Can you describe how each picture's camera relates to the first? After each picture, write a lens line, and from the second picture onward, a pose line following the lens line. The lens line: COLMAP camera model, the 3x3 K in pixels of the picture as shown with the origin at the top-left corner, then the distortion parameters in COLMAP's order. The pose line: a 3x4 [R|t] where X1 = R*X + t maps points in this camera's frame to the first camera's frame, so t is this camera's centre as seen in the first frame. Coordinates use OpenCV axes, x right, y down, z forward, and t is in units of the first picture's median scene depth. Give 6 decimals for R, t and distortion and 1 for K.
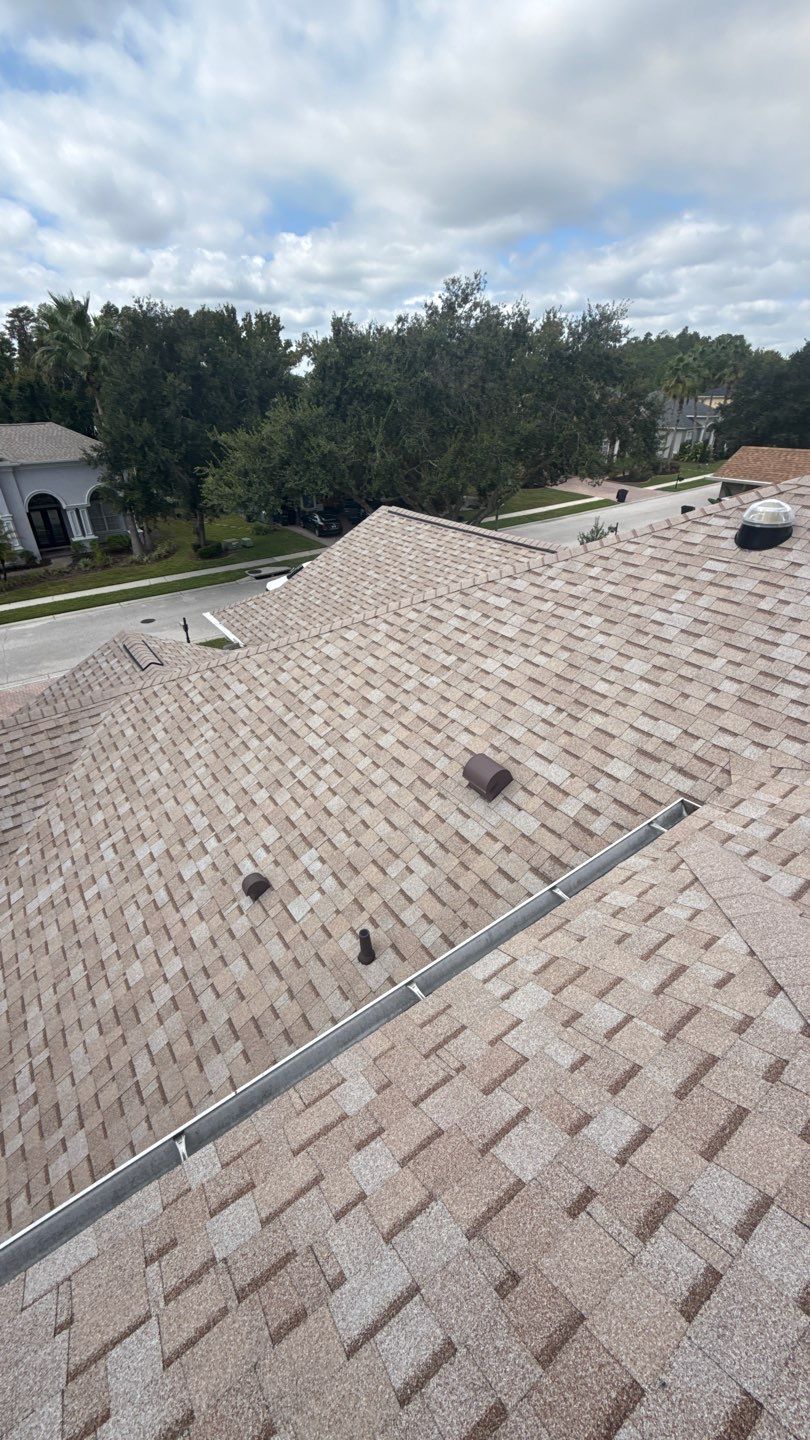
lens RADIAL K [[570.6, 0, 400.9], [0, 570.6, 718.1], [0, 0, 1]] dist [-0.000230, 0.000306]
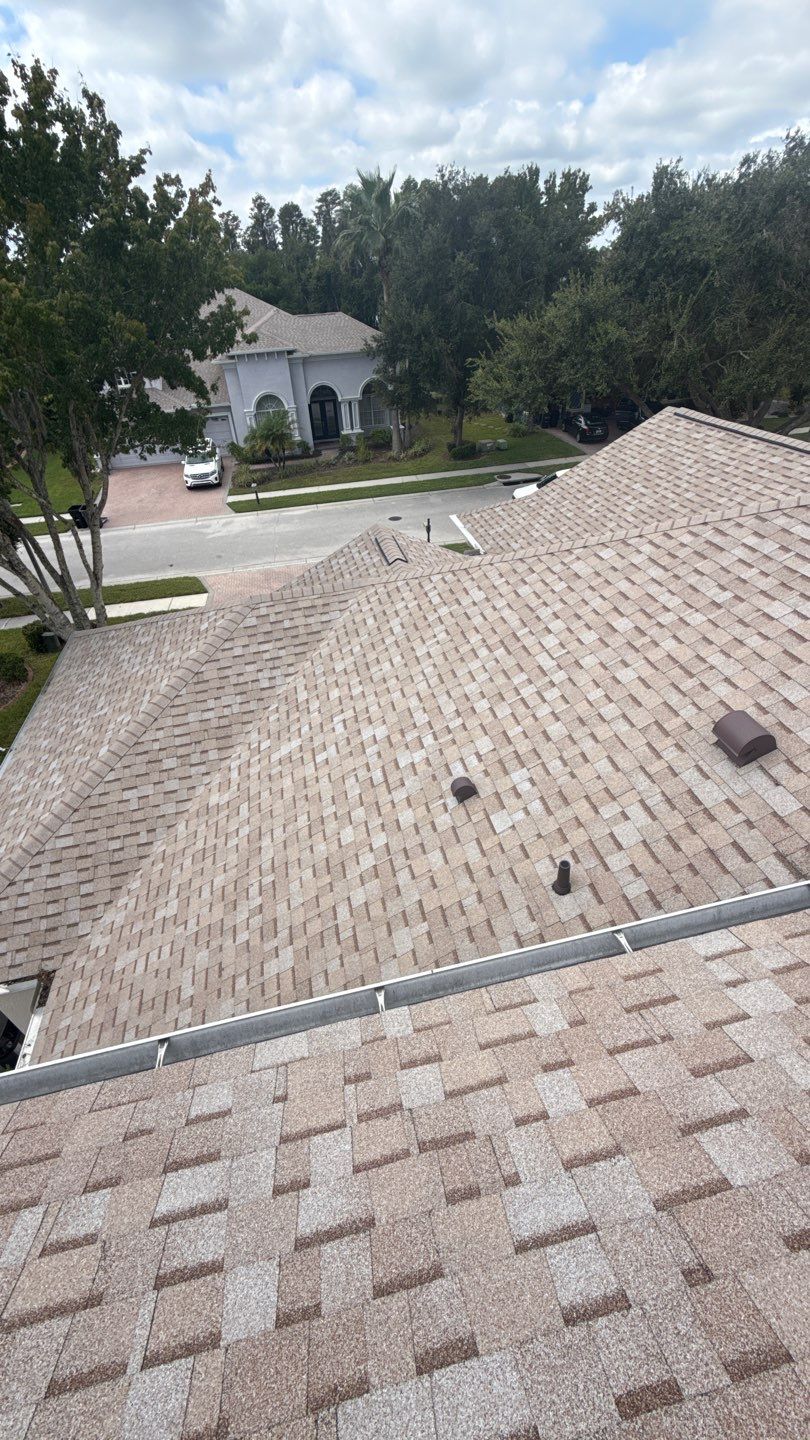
lens RADIAL K [[570.6, 0, 403.4], [0, 570.6, 717.3], [0, 0, 1]] dist [-0.000230, 0.000306]
pose [[0.918667, 0.214504, -0.331722, -0.031612], [-0.164971, 0.971322, 0.171224, 0.006756], [0.358937, -0.102573, 0.927708, 0.013473]]
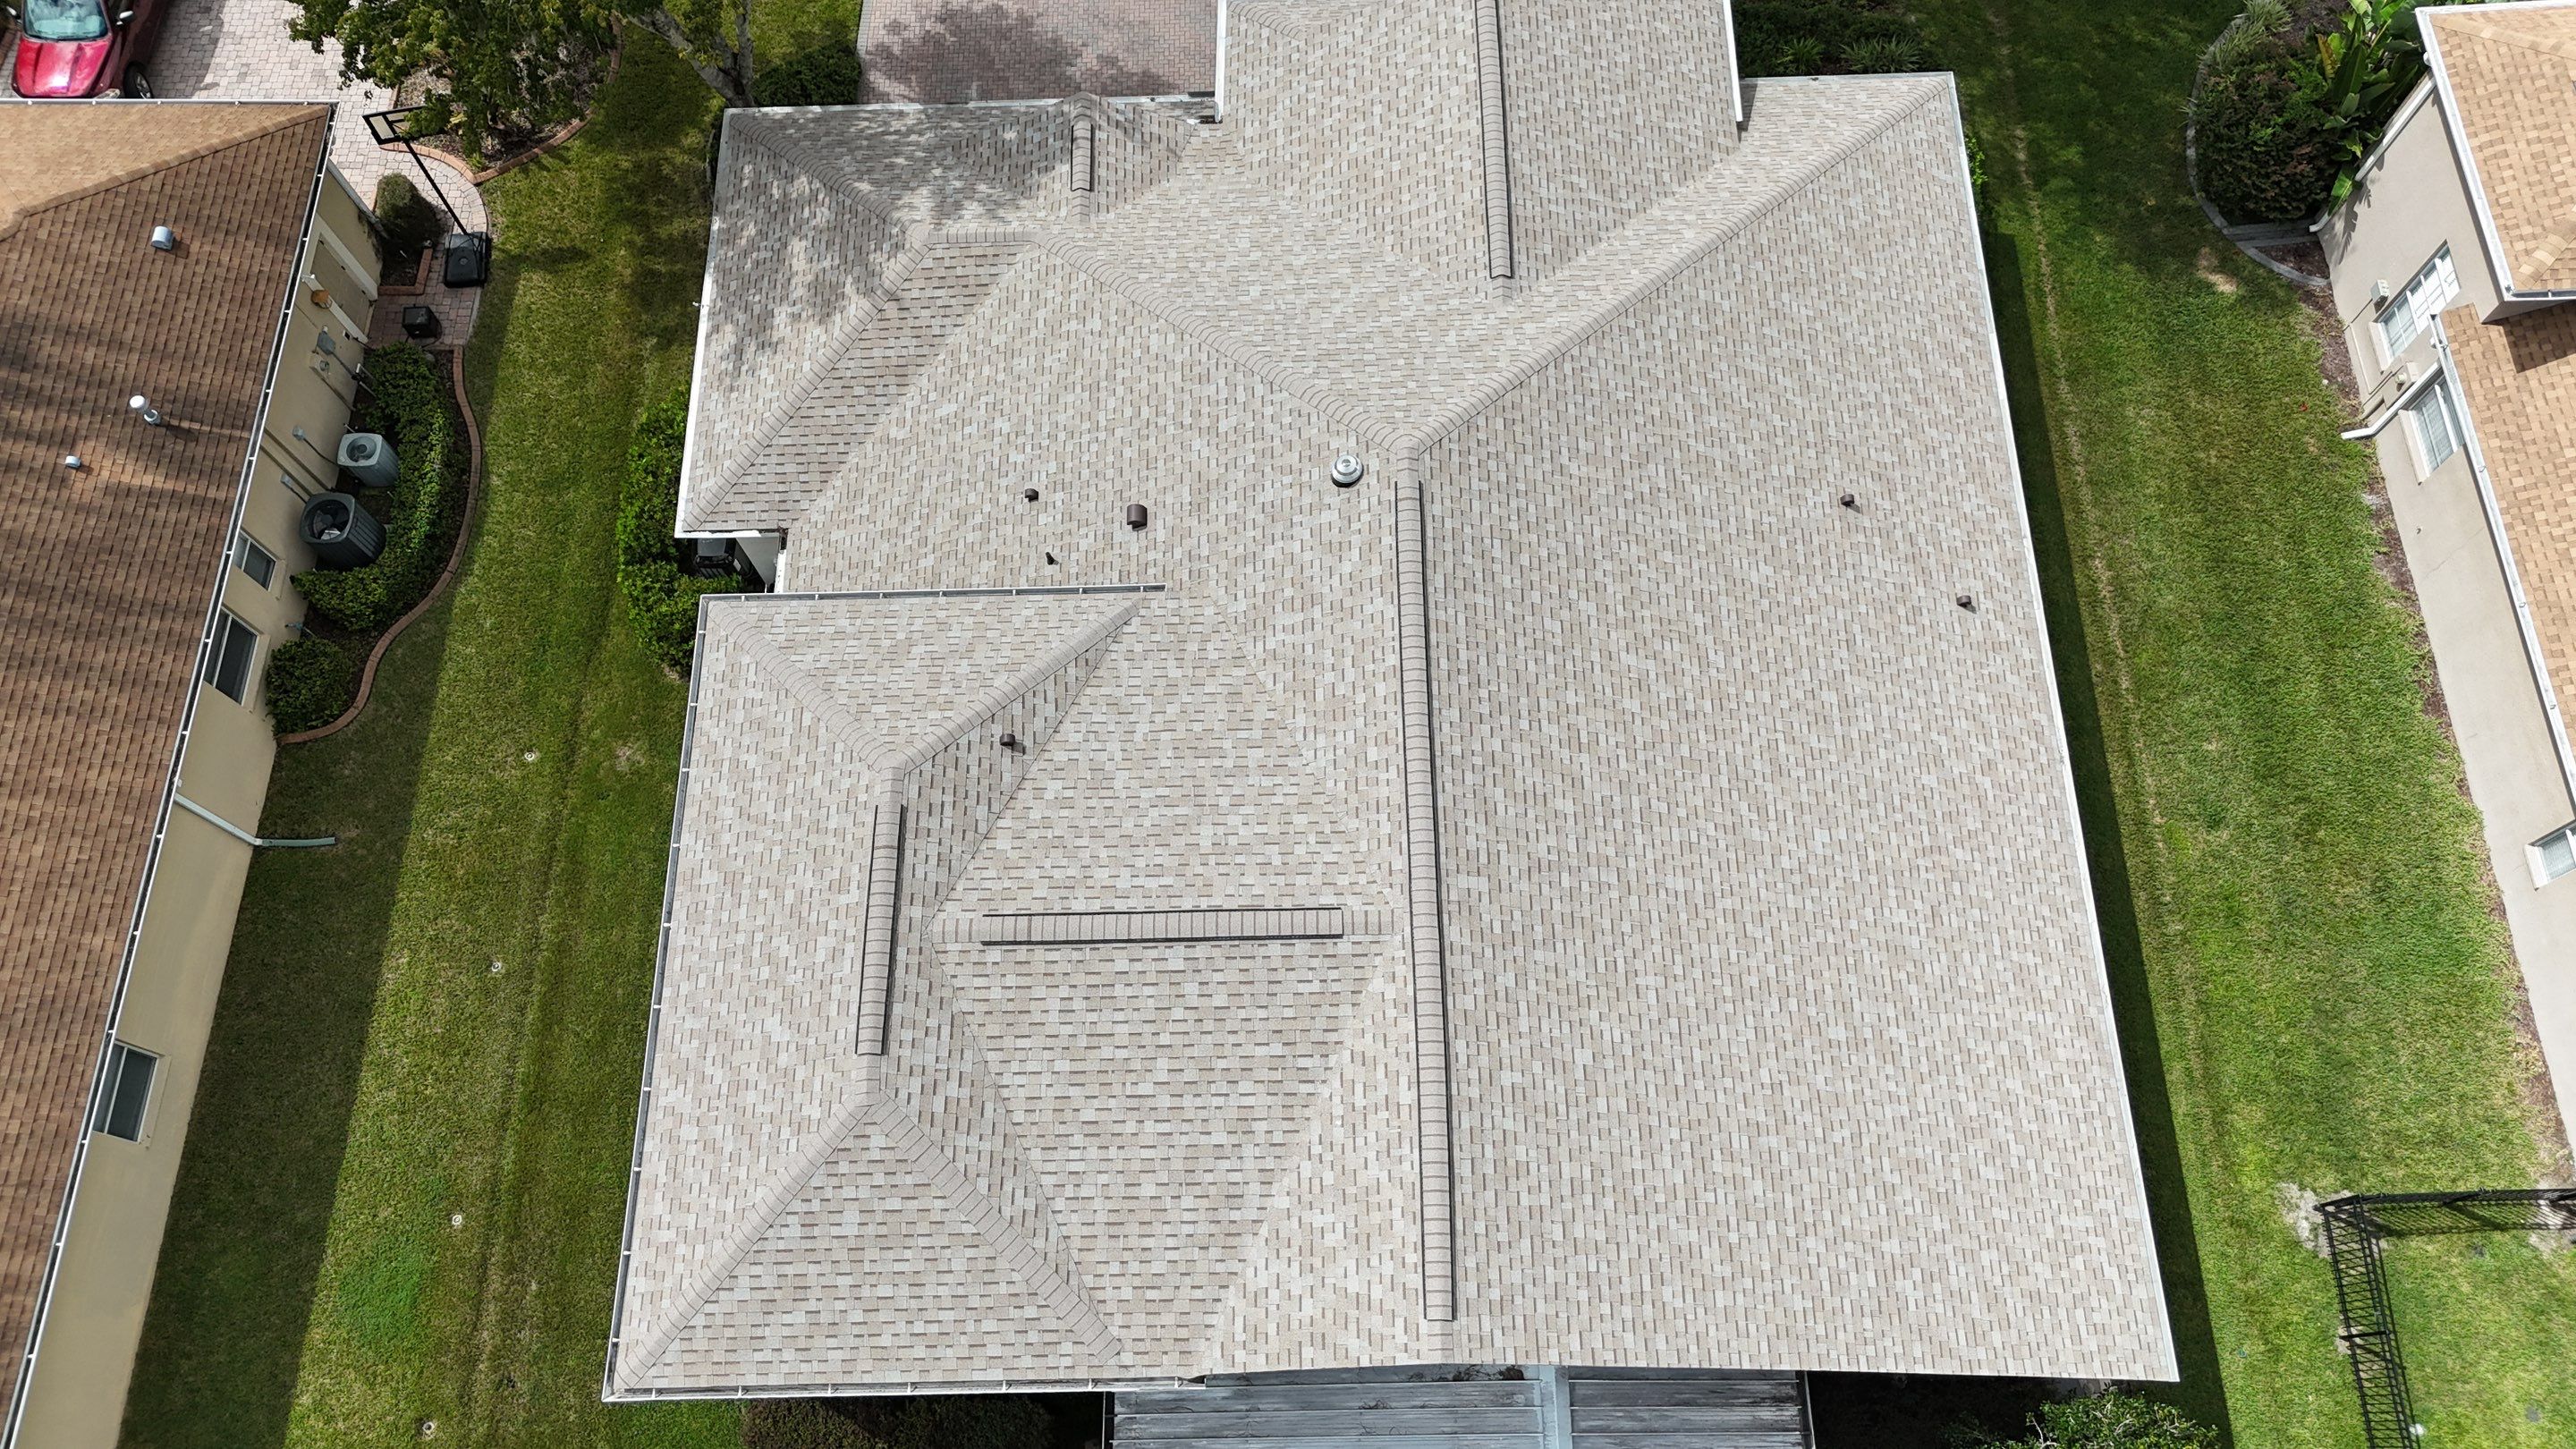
lens RADIAL K [[1945.2, 0, 1289.1], [0, 1945.2, 704.4], [0, 0, 1]] dist [0.099013, -0.100975]
pose [[0.823874, 0.522857, -0.218752, 1.705849], [-0.268318, 0.699781, 0.662052, -2.857968], [0.499236, -0.486752, 0.716823, -2.702743]]
